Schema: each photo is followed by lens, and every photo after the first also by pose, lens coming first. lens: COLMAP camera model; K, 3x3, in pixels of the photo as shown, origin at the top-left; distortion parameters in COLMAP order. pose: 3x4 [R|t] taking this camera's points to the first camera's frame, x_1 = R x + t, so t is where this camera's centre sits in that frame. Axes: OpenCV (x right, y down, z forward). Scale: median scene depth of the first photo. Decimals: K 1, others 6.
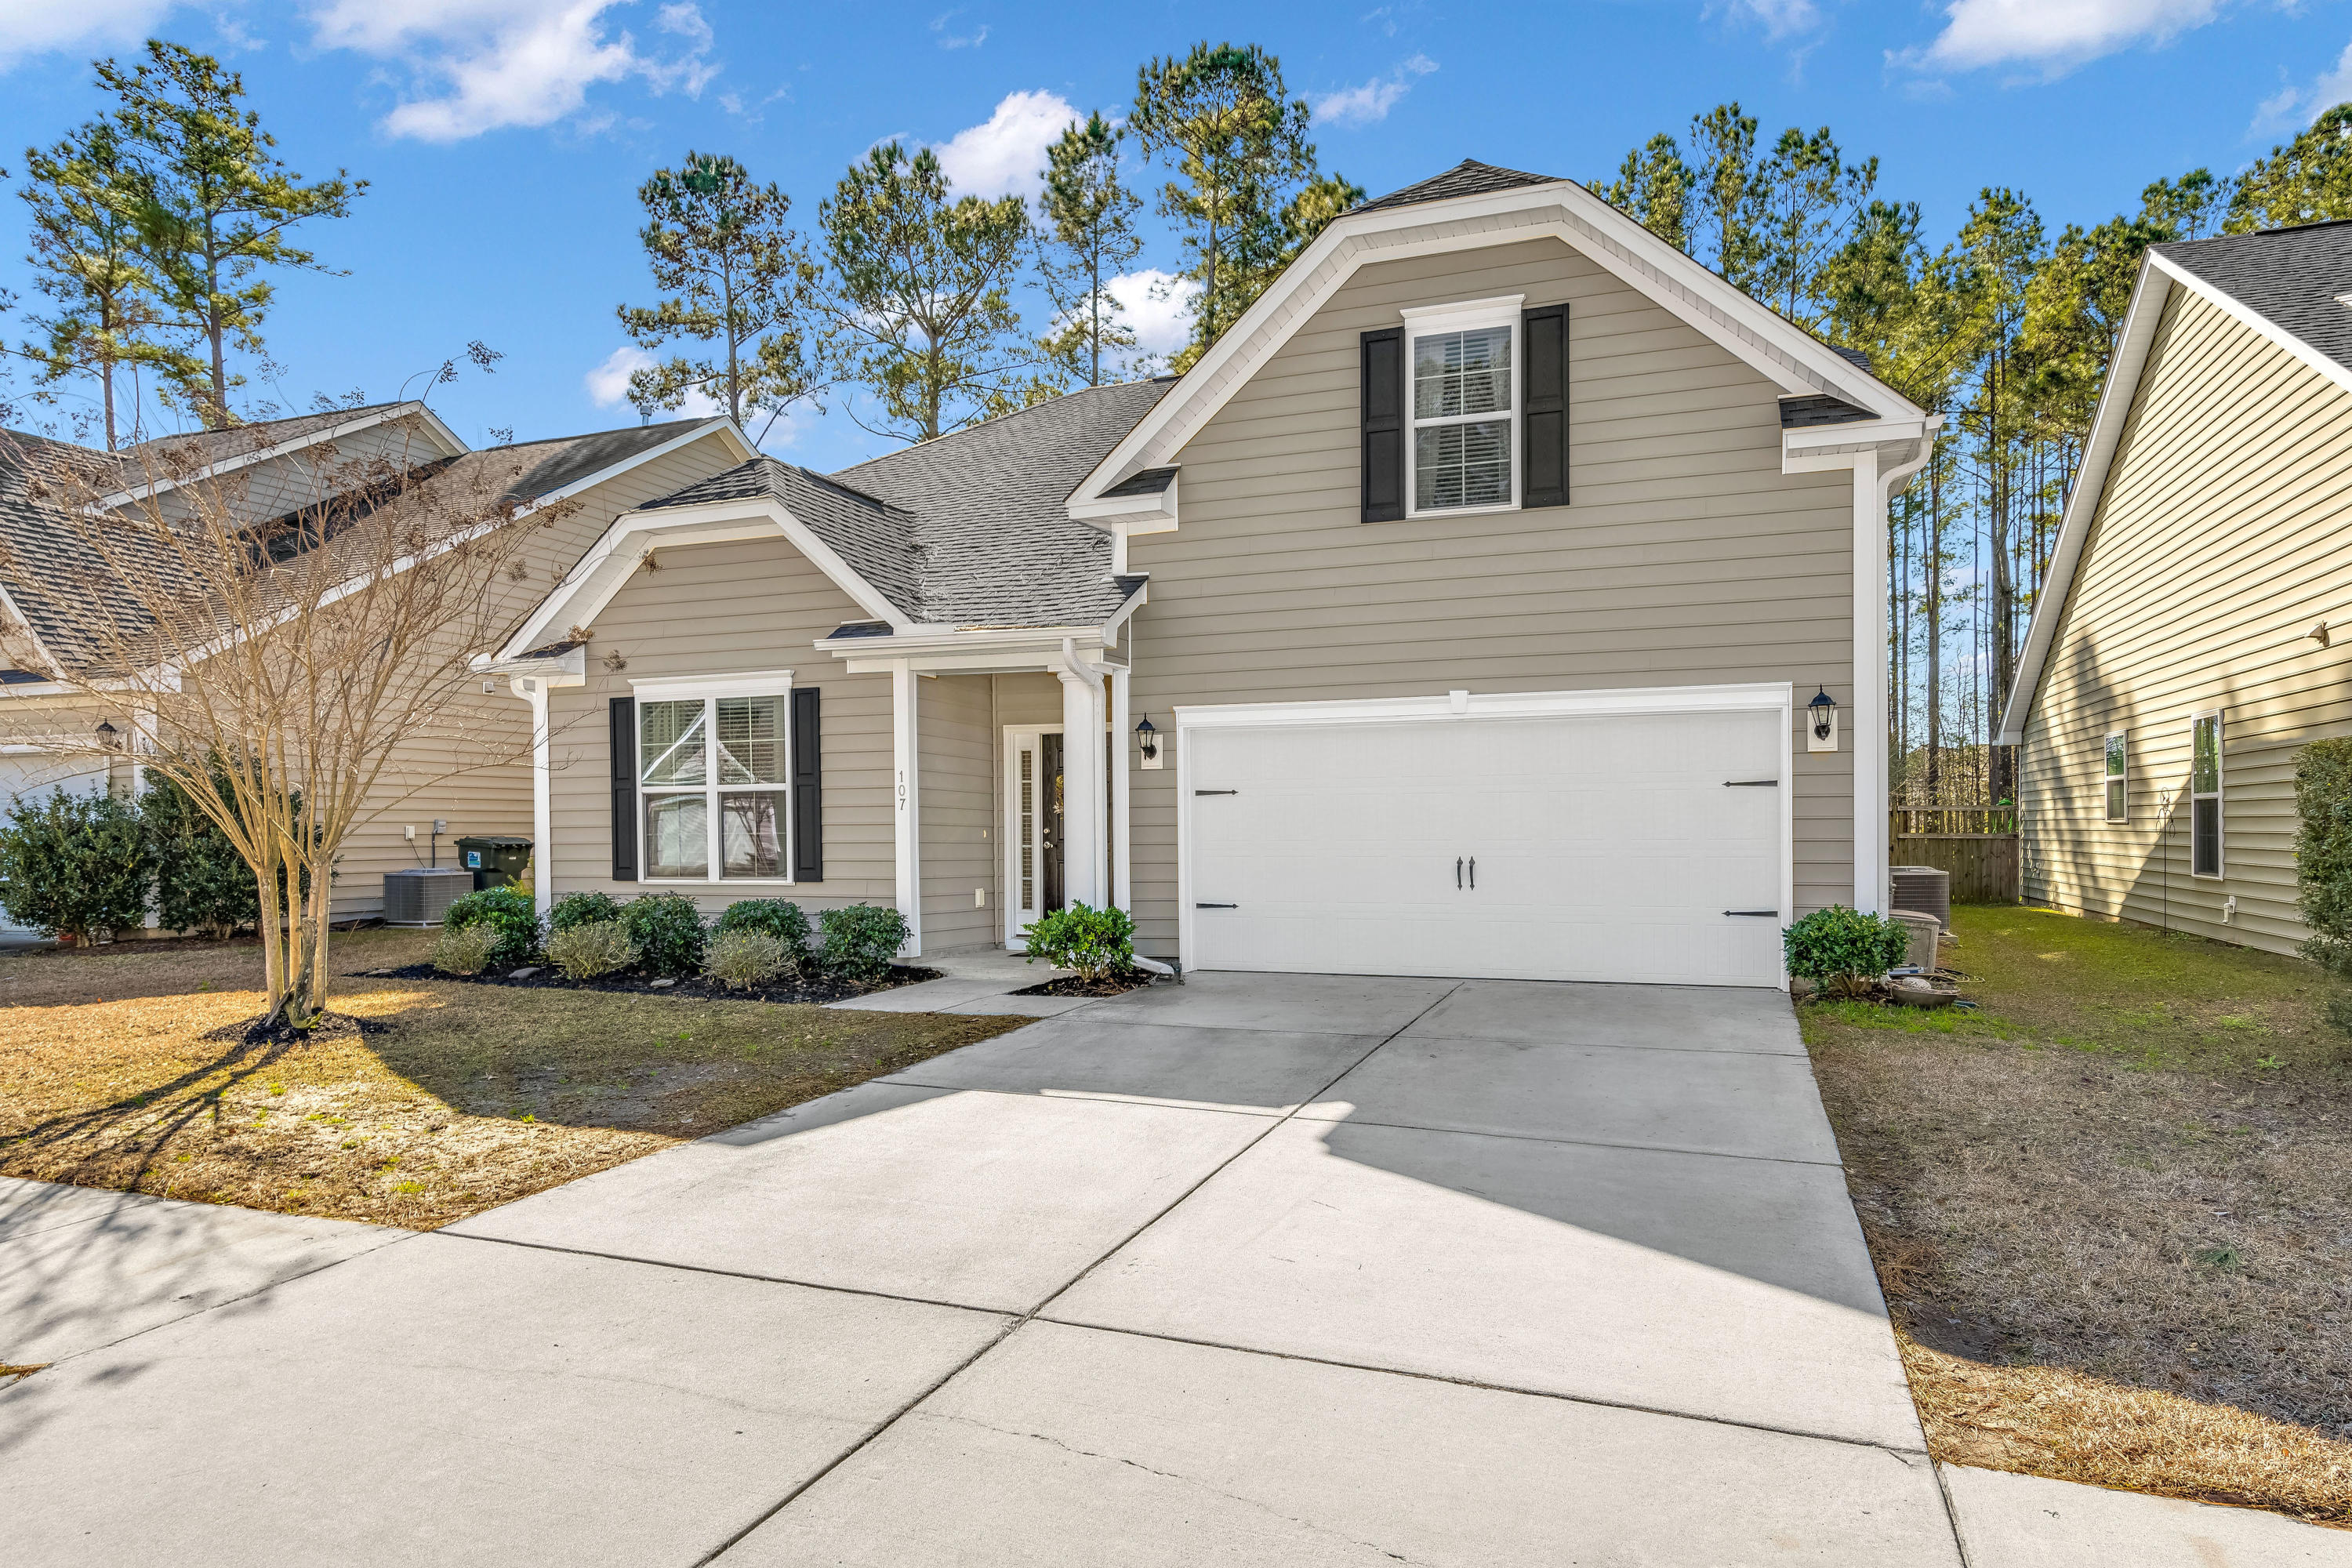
lens RADIAL K [[1364.7, 0, 1175.3], [0, 1364.7, 795.3], [0, 0, 1]] dist [0.003611, 0.001405]
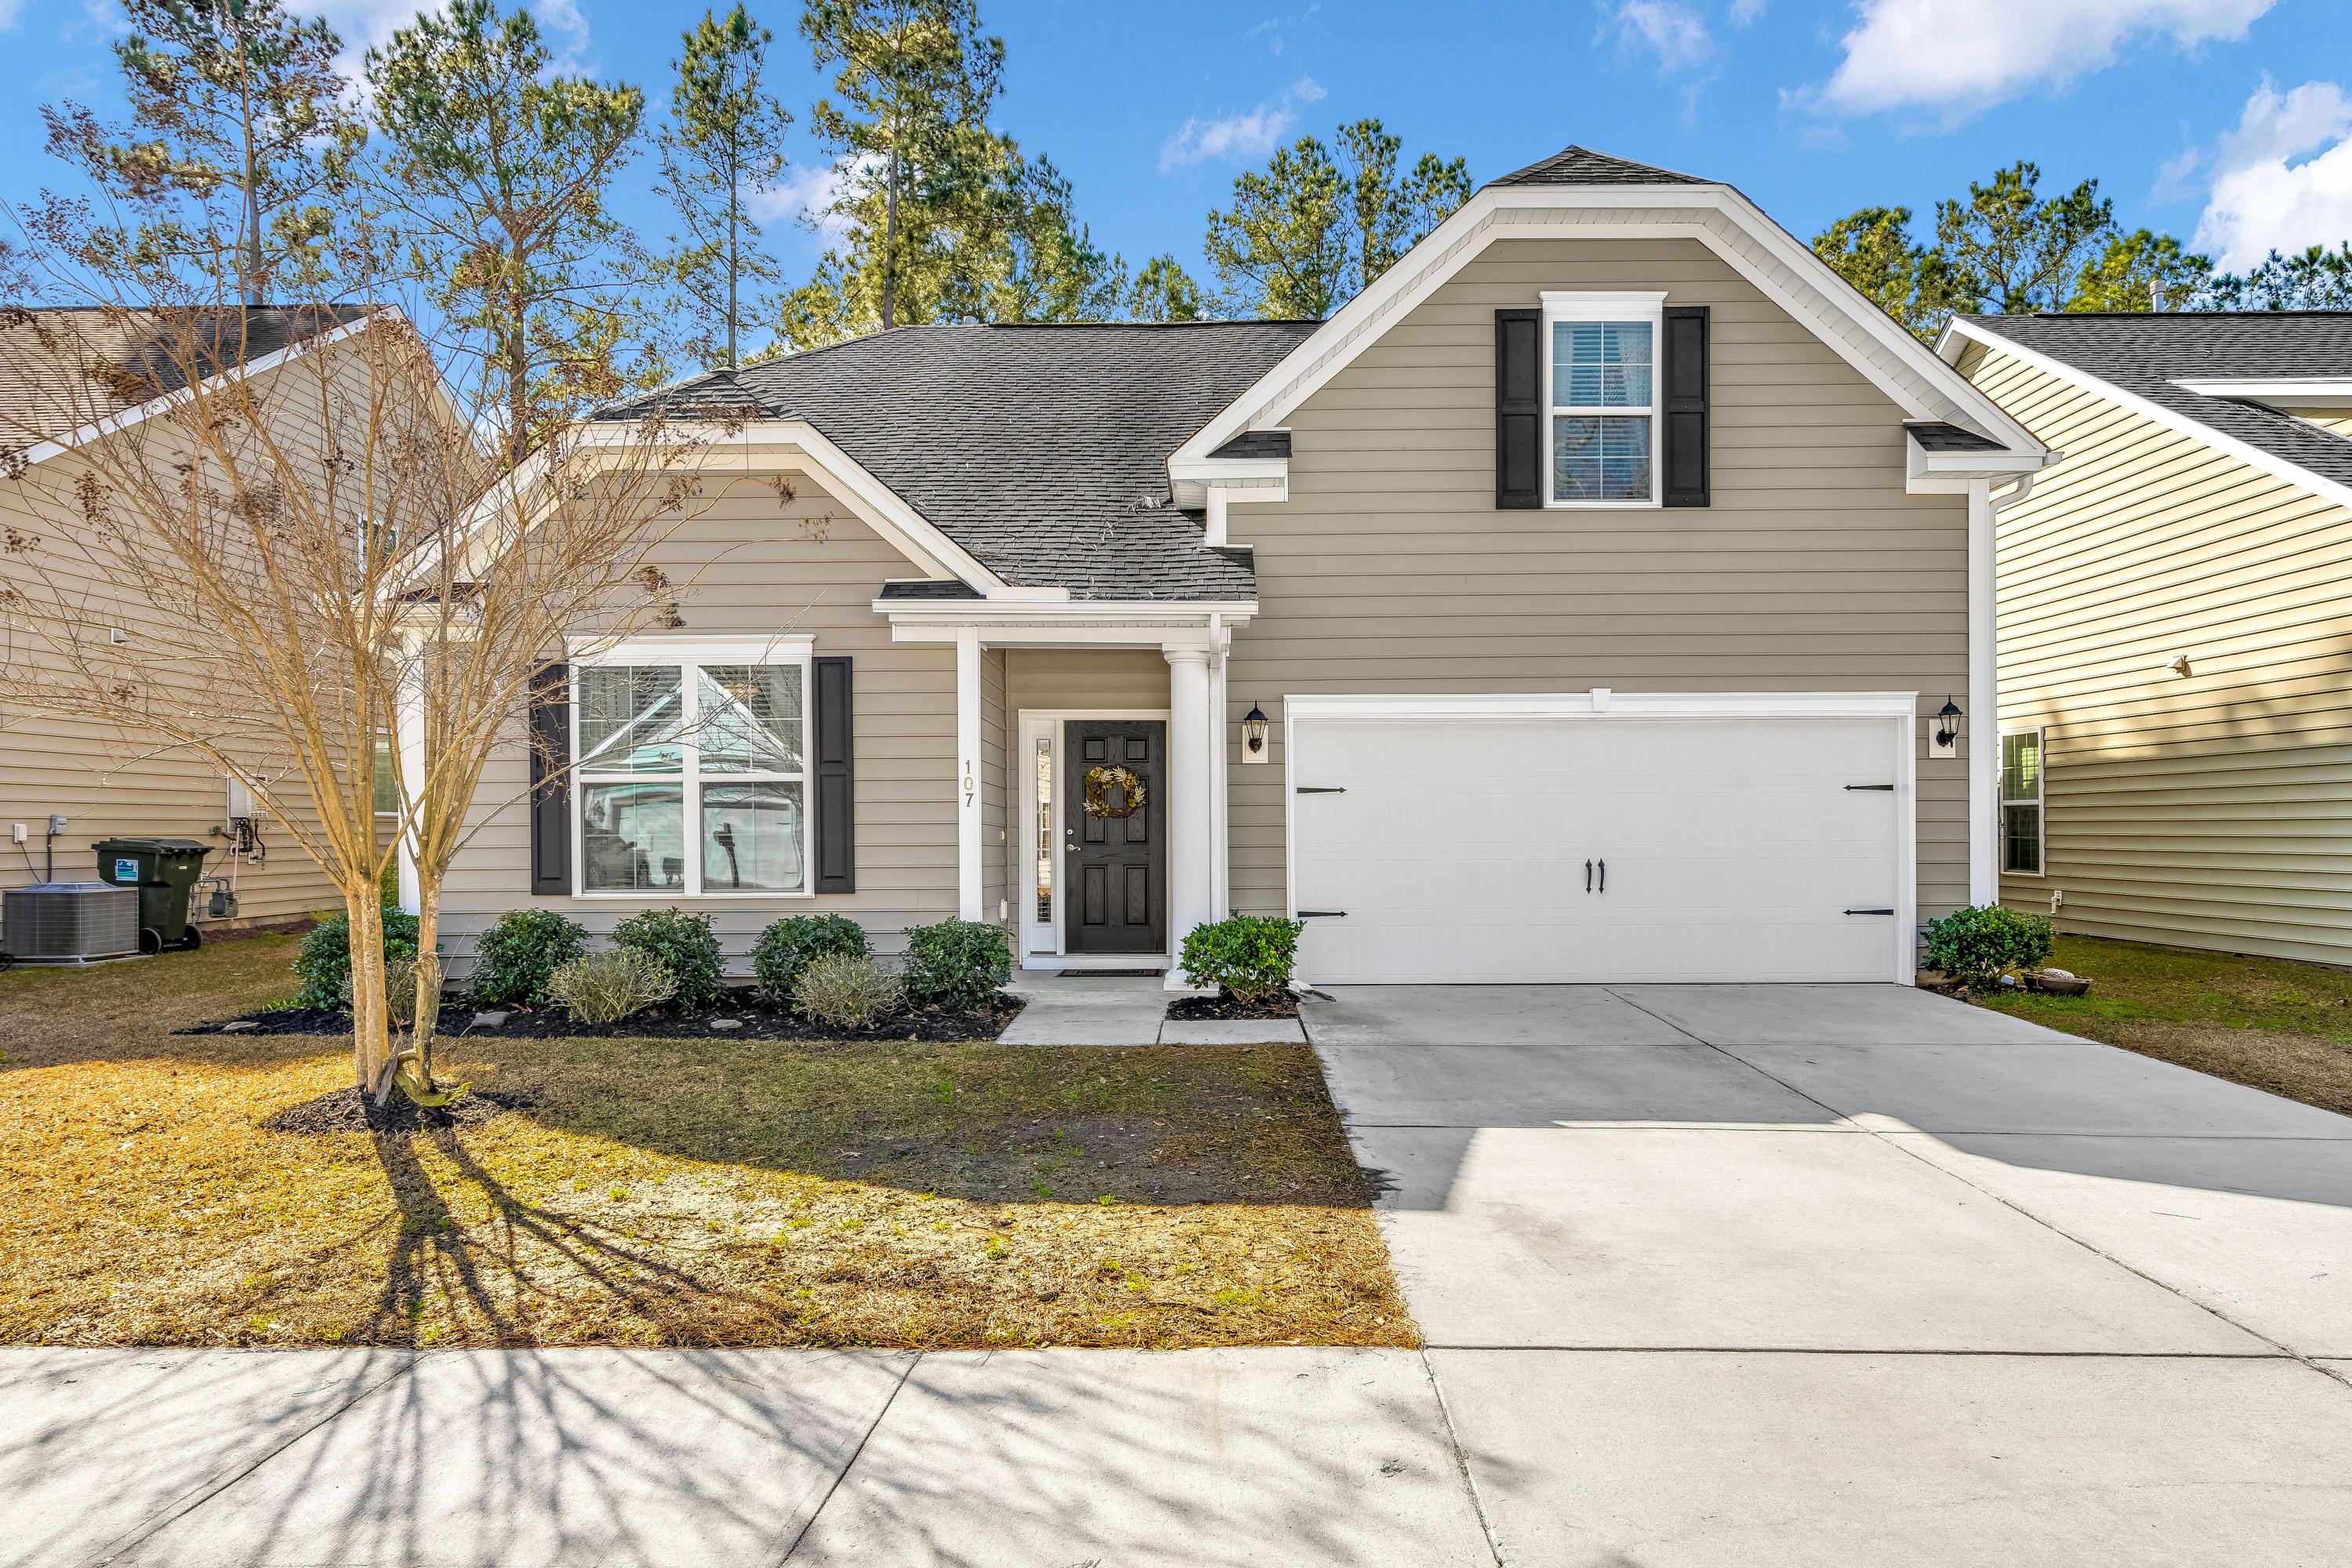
lens RADIAL K [[1463.1, 0, 1176.0], [0, 1463.1, 784.0], [0, 0, 1]] dist [0.007333, -0.004457]
pose [[0.940374, 0.012674, 0.339906, -0.418009], [-0.010283, 0.999908, -0.008836, 0.003785], [-0.339987, 0.004814, 0.940418, 0.116244]]
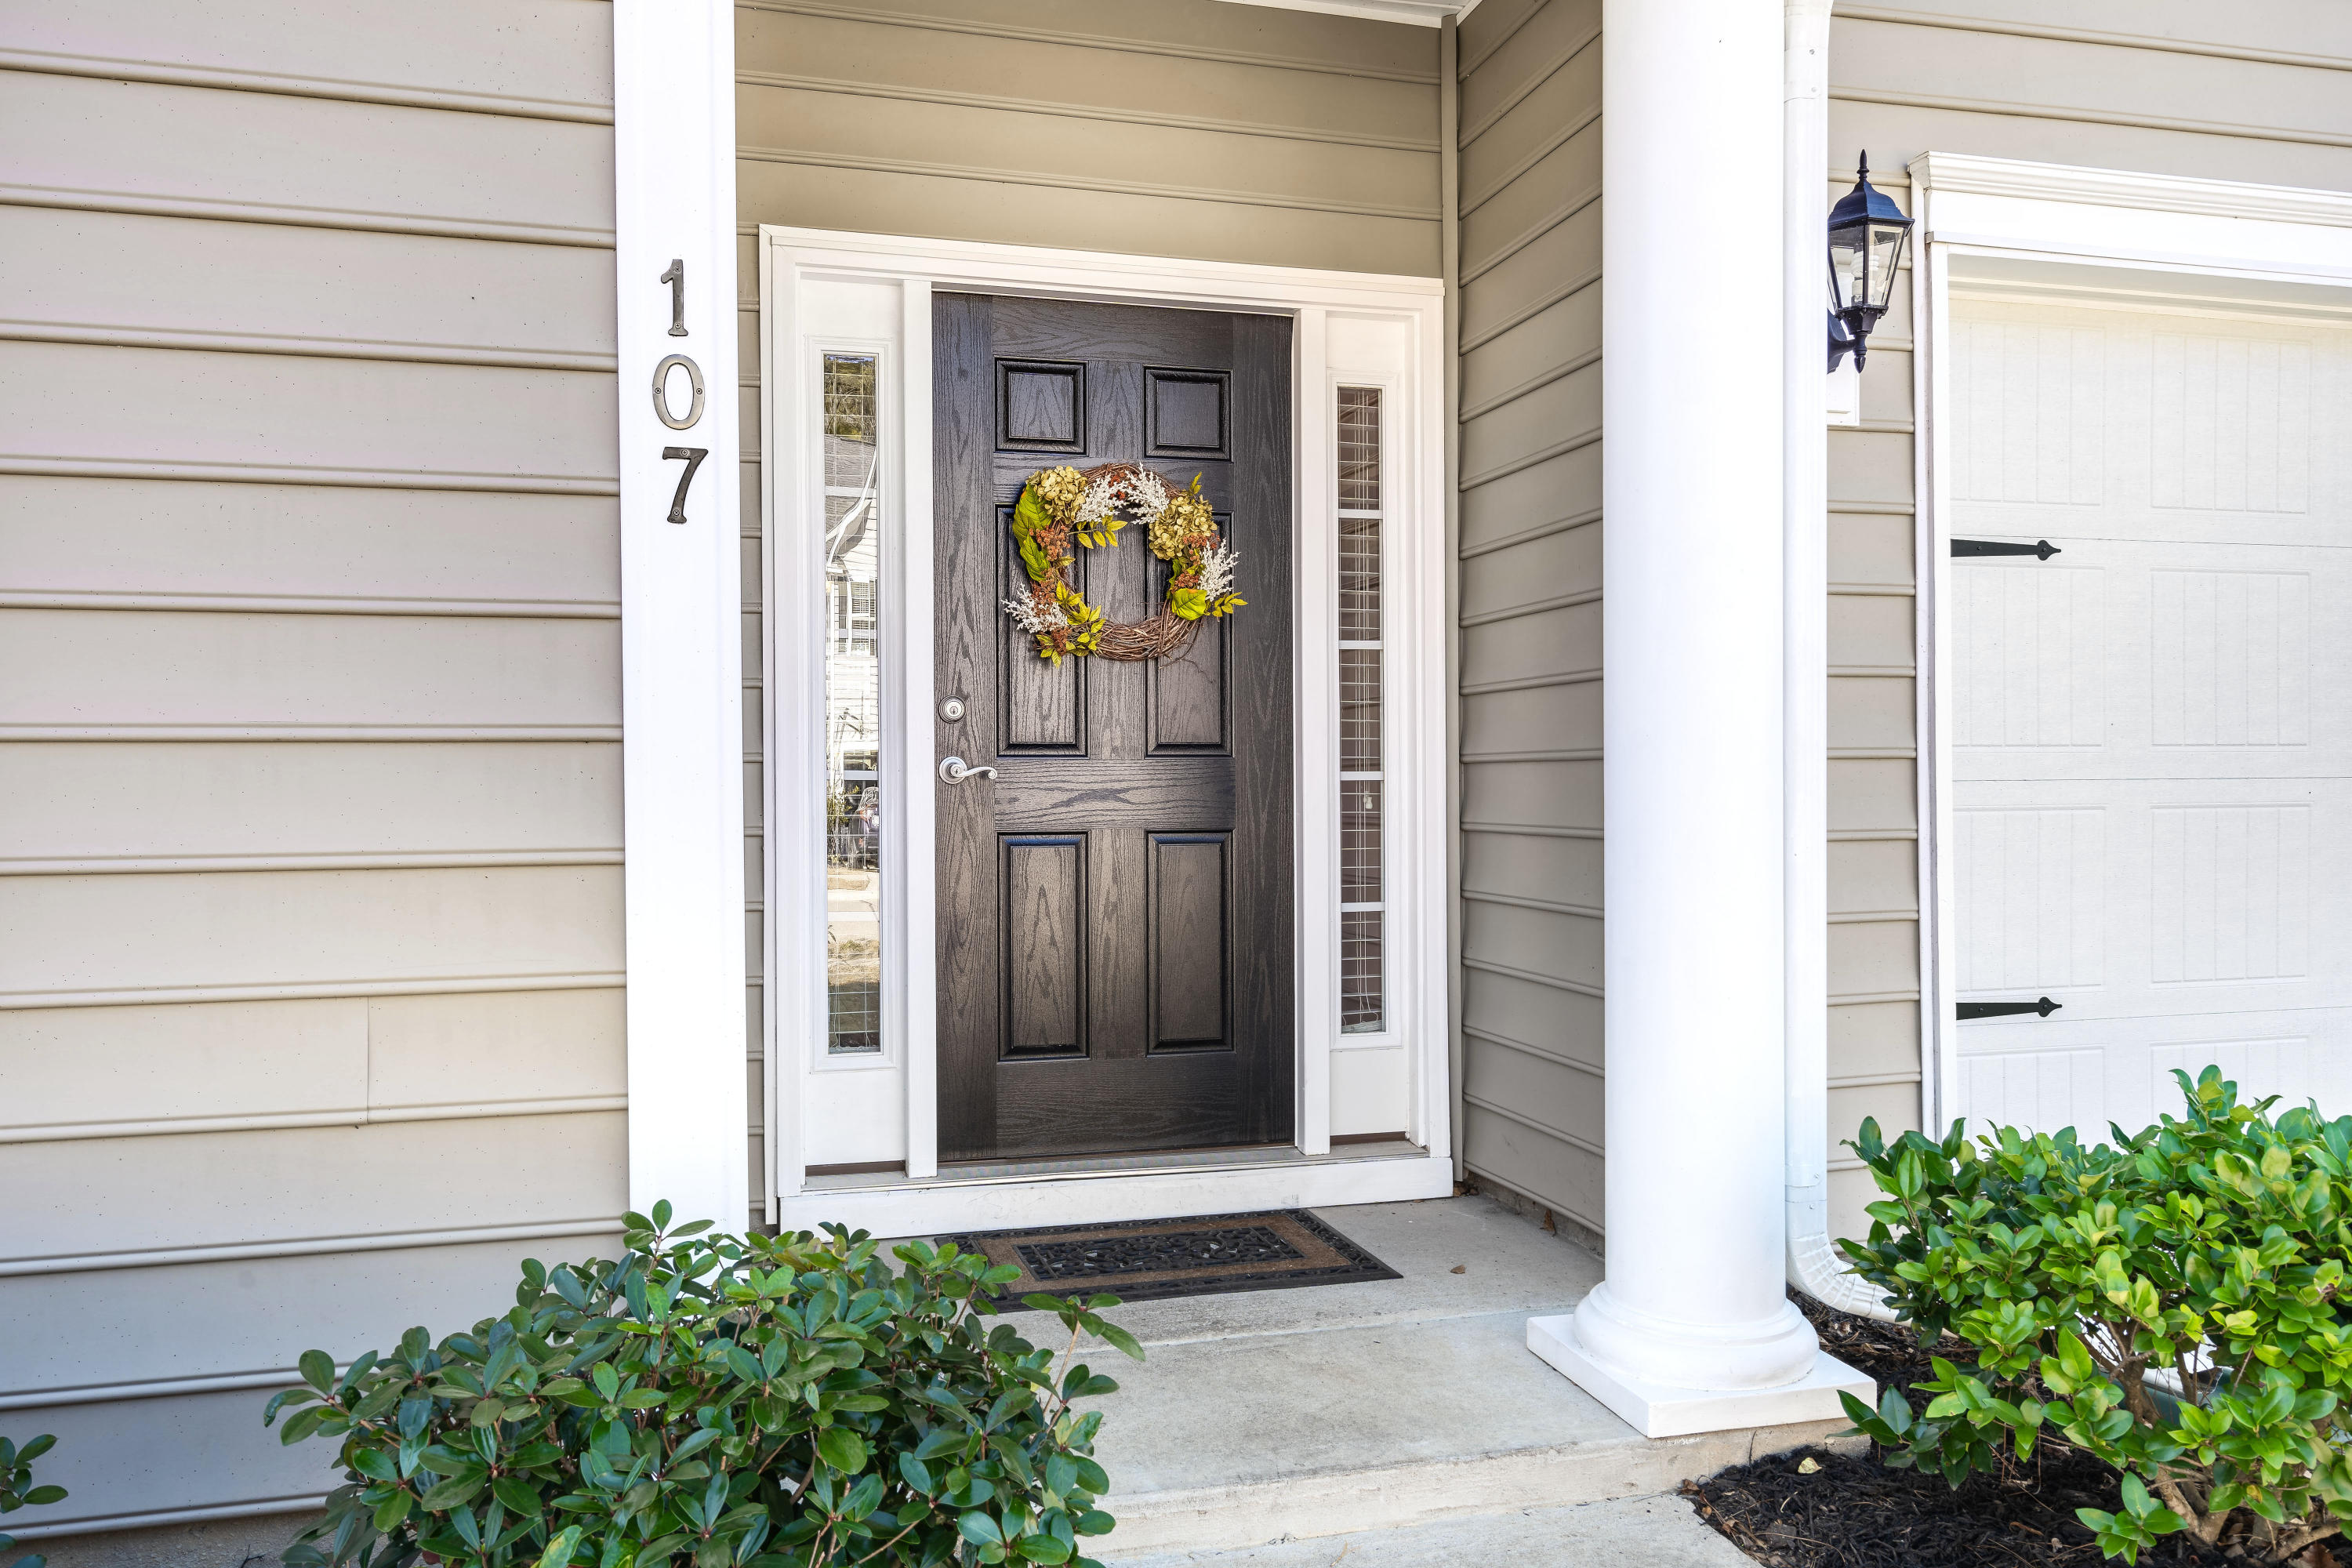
lens RADIAL K [[1855.2, 0, 1176.0], [0, 1855.2, 784.0], [0, 0, 1]] dist [0.003608, 0.000858]
pose [[0.809981, -0.003694, 0.586445, -0.298406], [-0.014648, 0.999541, 0.026528, 0.035986], [-0.586273, -0.030077, 0.809555, 0.865733]]
